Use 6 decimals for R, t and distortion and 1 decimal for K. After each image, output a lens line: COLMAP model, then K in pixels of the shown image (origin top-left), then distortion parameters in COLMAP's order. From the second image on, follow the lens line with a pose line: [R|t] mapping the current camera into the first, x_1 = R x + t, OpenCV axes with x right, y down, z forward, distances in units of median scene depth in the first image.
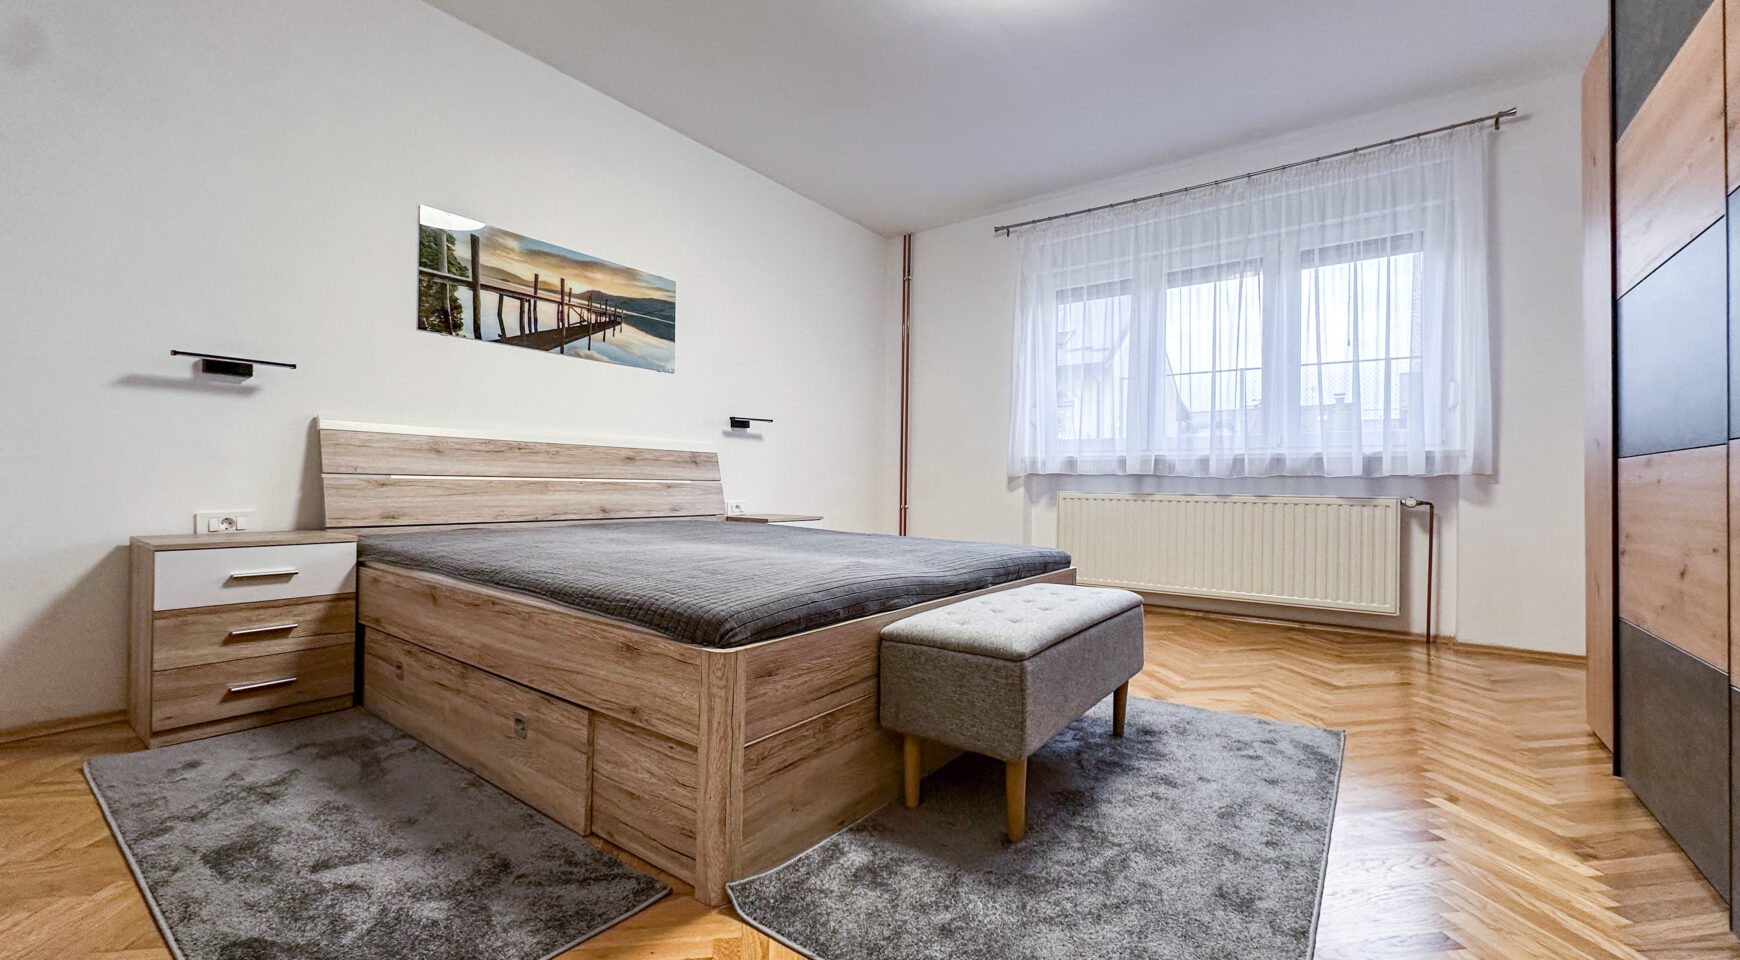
lens RADIAL K [[738.8, 0, 842.7], [0, 738.8, 482.7], [0, 0, 1]] dist [-0.000154, 0.000538]
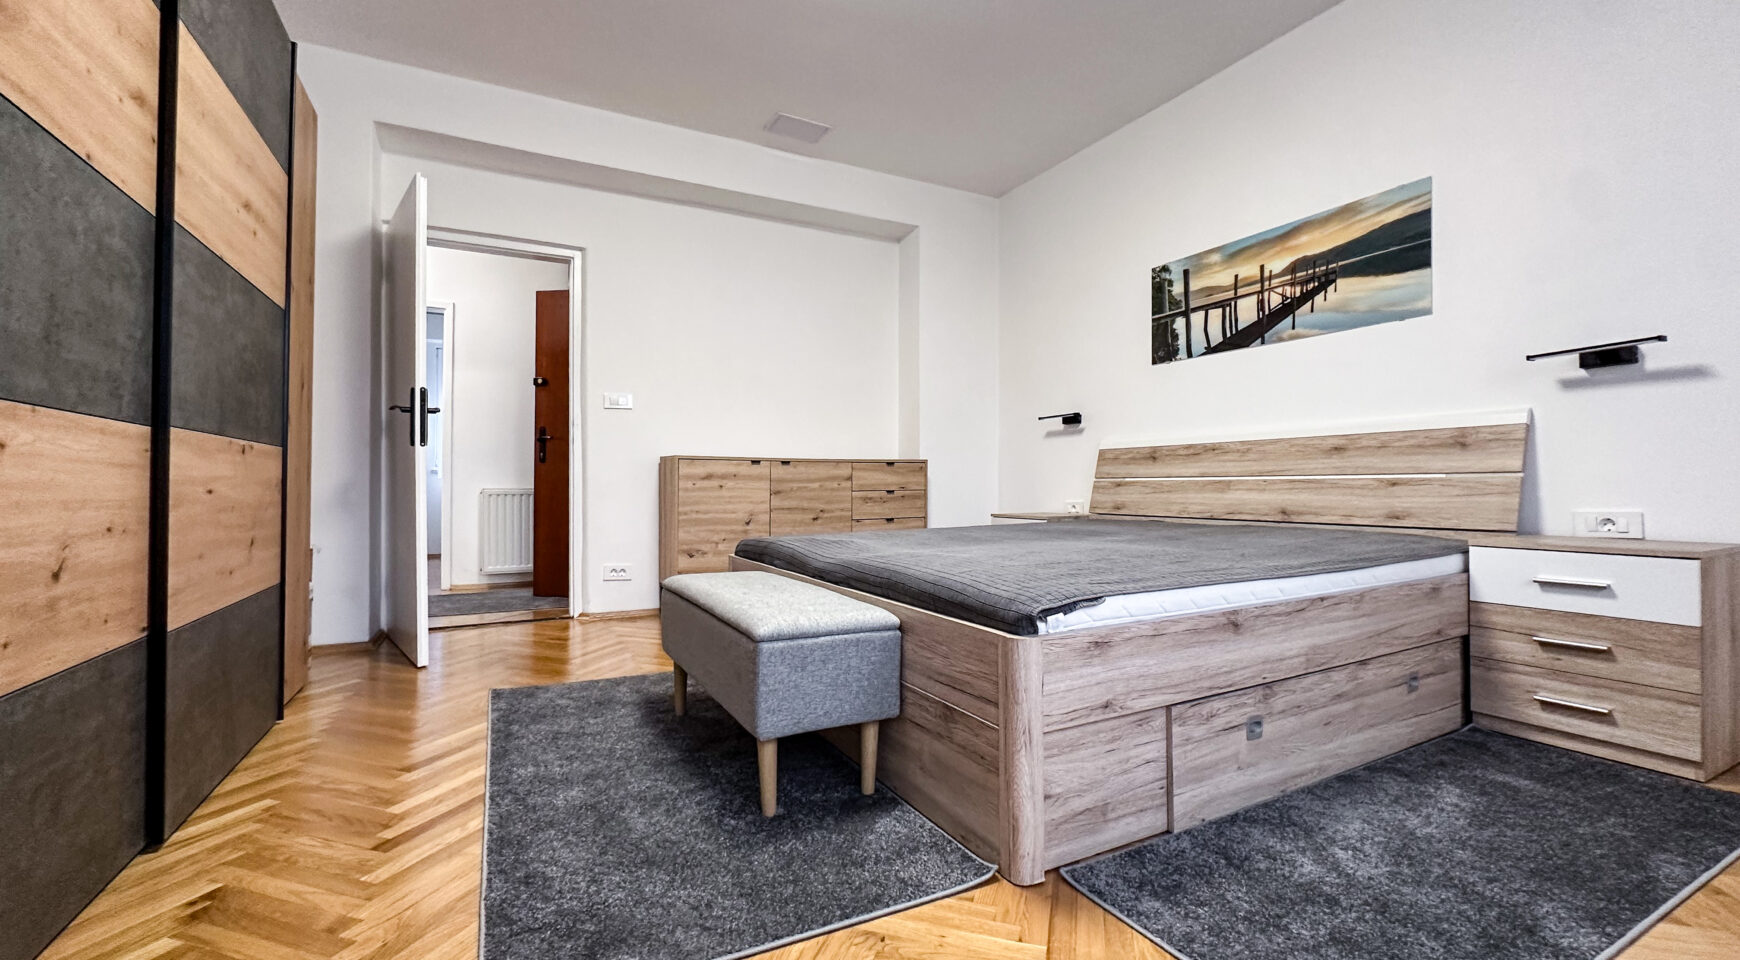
lens RADIAL K [[738.8, 0, 842.7], [0, 738.8, 482.7], [0, 0, 1]] dist [-0.000154, 0.000538]
pose [[-0.474517, -0.011197, -0.880175, 0.712351], [0.005902, 0.999856, -0.015901, 0.014096], [0.880226, -0.012740, -0.474383, 0.986140]]
